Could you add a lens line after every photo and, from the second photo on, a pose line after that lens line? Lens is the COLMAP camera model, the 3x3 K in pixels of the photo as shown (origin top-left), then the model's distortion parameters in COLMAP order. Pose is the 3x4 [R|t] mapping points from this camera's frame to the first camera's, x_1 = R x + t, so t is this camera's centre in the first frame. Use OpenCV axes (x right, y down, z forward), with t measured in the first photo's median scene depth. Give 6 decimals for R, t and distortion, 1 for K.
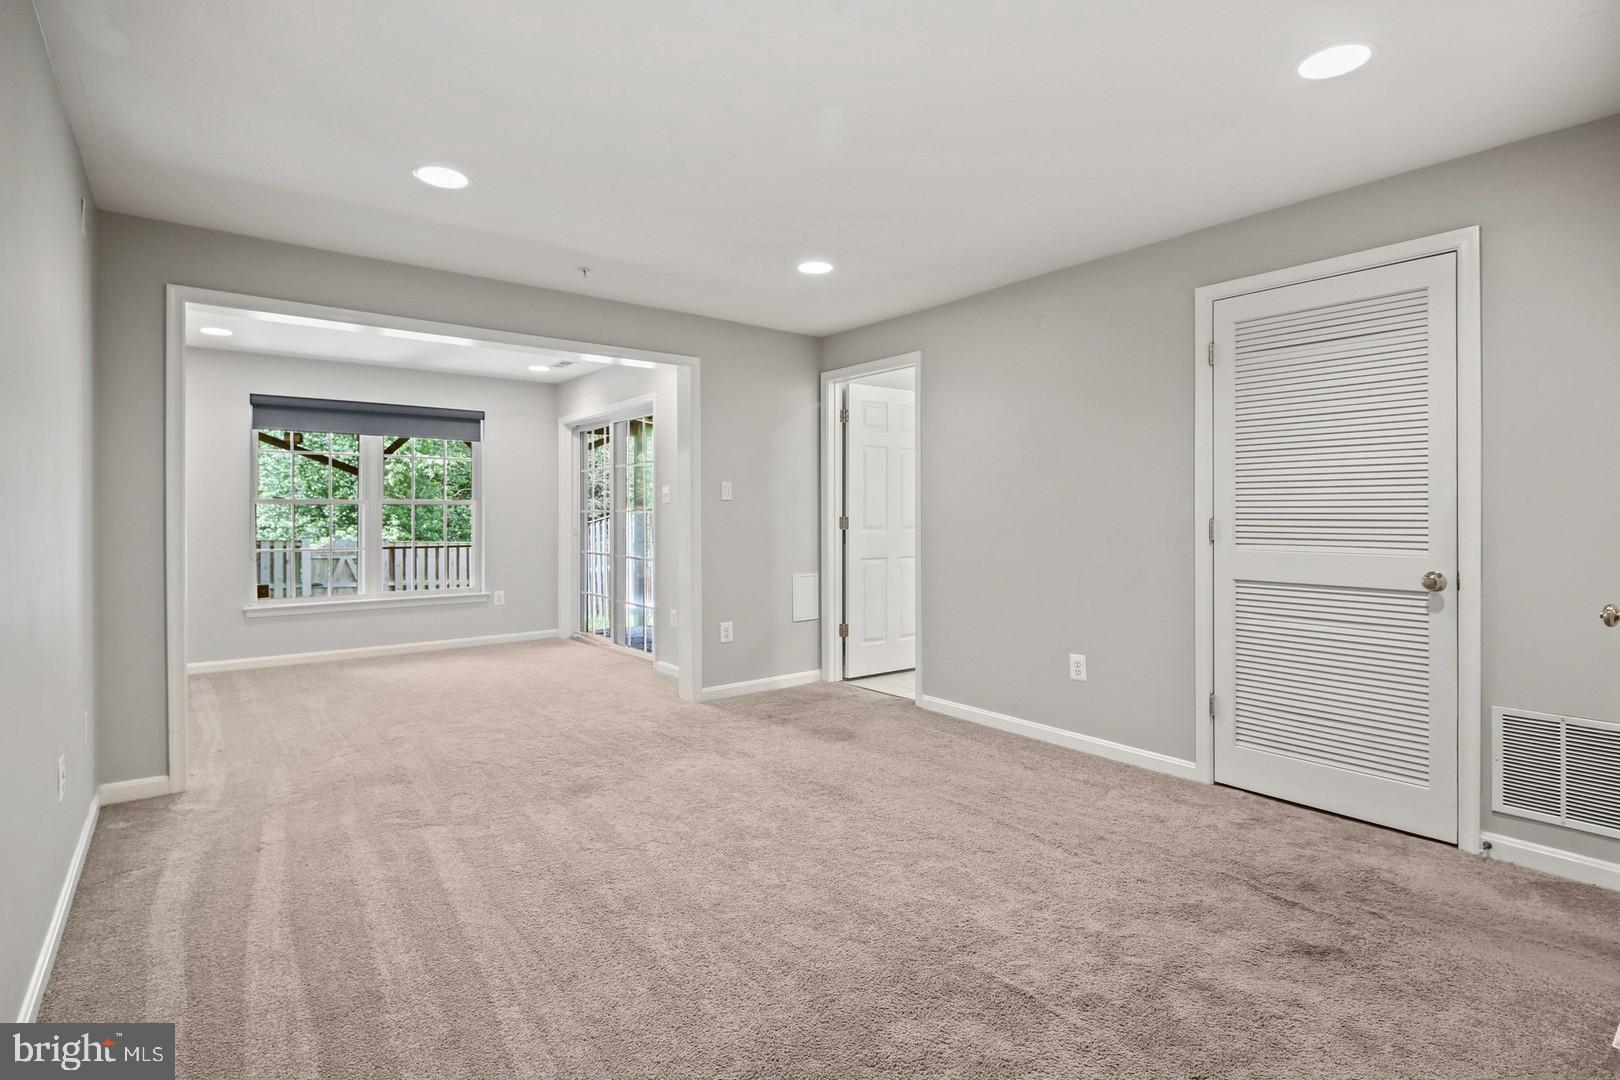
lens RADIAL K [[784.1, 0, 814.5], [0, 784.1, 525.7], [0, 0, 1]] dist [-0.003051, -0.001835]
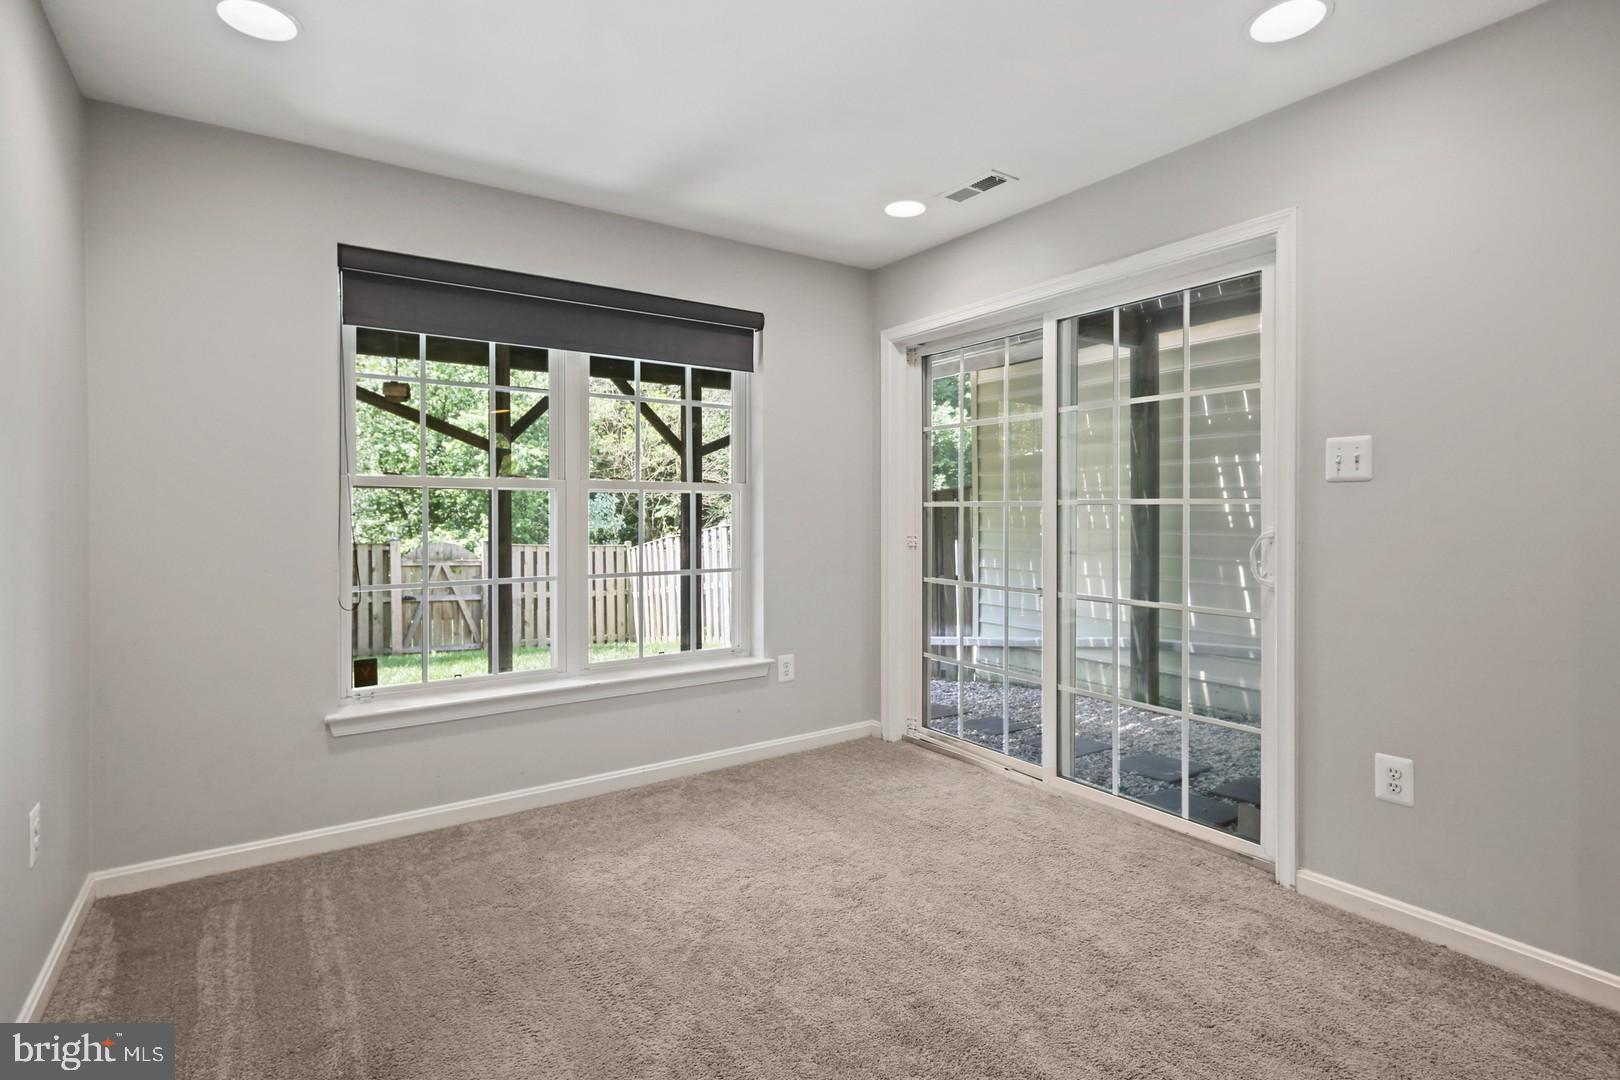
lens RADIAL K [[784.1, 0, 811.4], [0, 784.1, 528.9], [0, 0, 1]] dist [-0.003051, -0.001835]
pose [[0.997401, 0.000583, -0.072043, -0.403946], [-0.000101, 0.999978, 0.006688, -0.006132], [0.072045, -0.006663, 0.997379, 0.551561]]
